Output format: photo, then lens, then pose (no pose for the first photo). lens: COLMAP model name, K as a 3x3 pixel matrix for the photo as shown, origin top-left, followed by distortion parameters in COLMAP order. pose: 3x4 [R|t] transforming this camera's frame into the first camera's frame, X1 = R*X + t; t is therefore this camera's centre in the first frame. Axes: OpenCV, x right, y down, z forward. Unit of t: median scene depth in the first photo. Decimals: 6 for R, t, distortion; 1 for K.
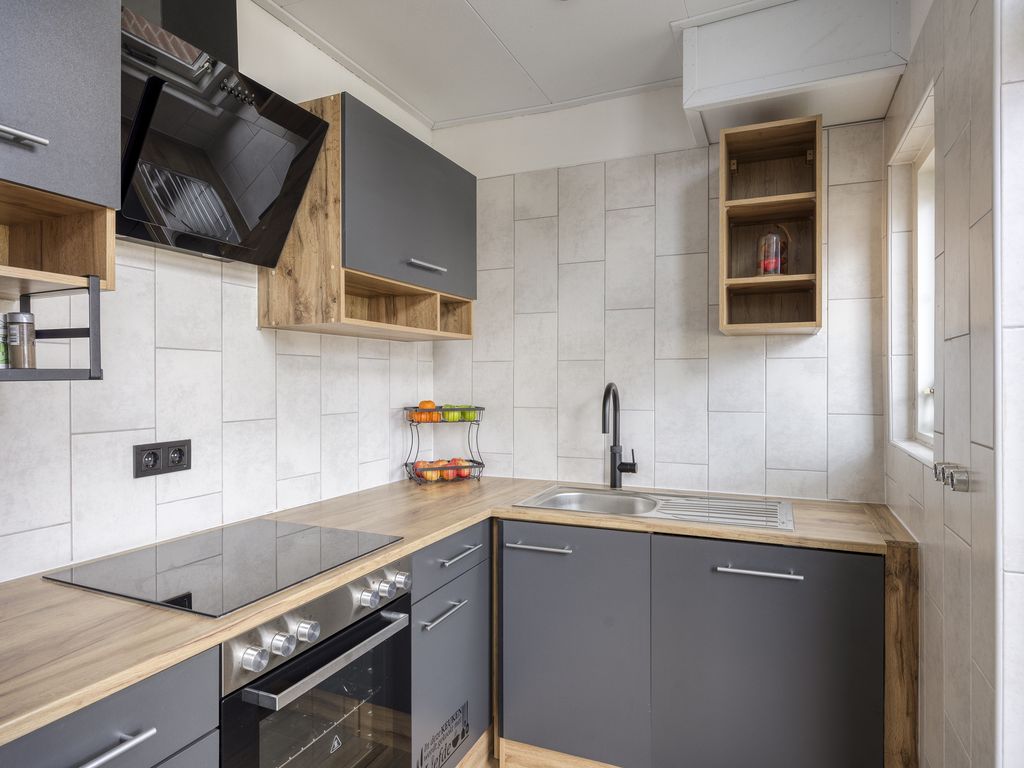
lens RADIAL K [[611.8, 0, 516.2], [0, 611.8, 382.4], [0, 0, 1]] dist [-0.003843, -0.000396]
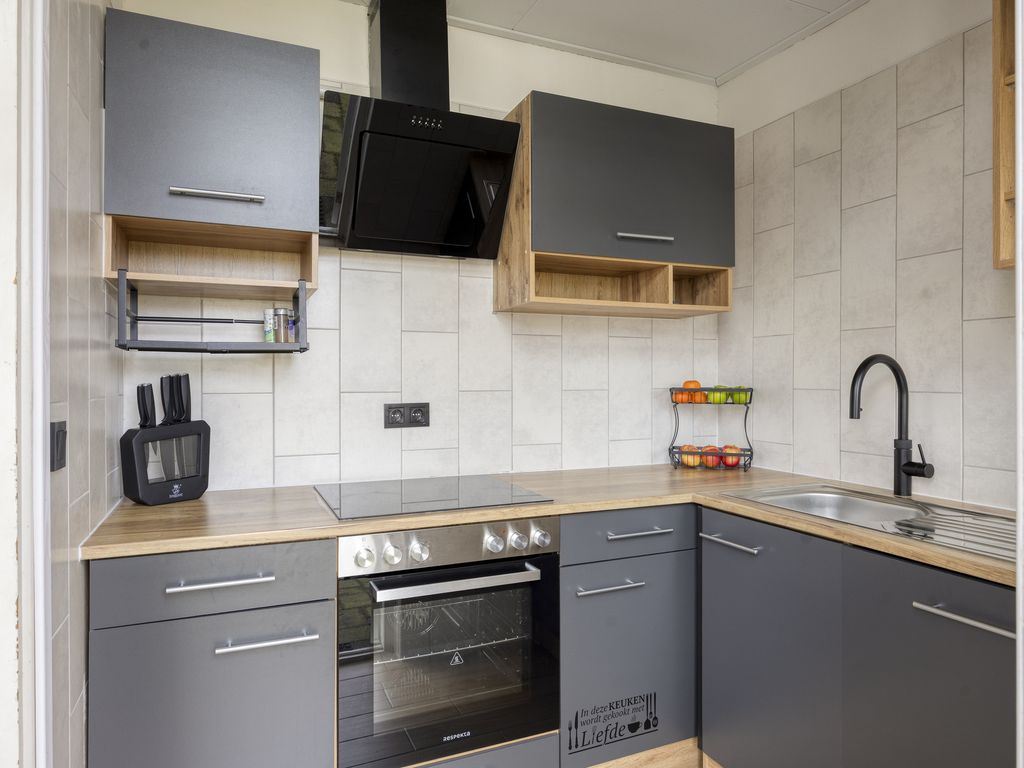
lens RADIAL K [[654.1, 0, 510.7], [0, 654.1, 376.6], [0, 0, 1]] dist [0.002739, -0.000627]
pose [[0.731355, -0.002498, -0.681992, 0.341525], [-0.001975, 0.999981, -0.005782, 0.030858], [0.681994, 0.005576, 0.731337, 0.081485]]
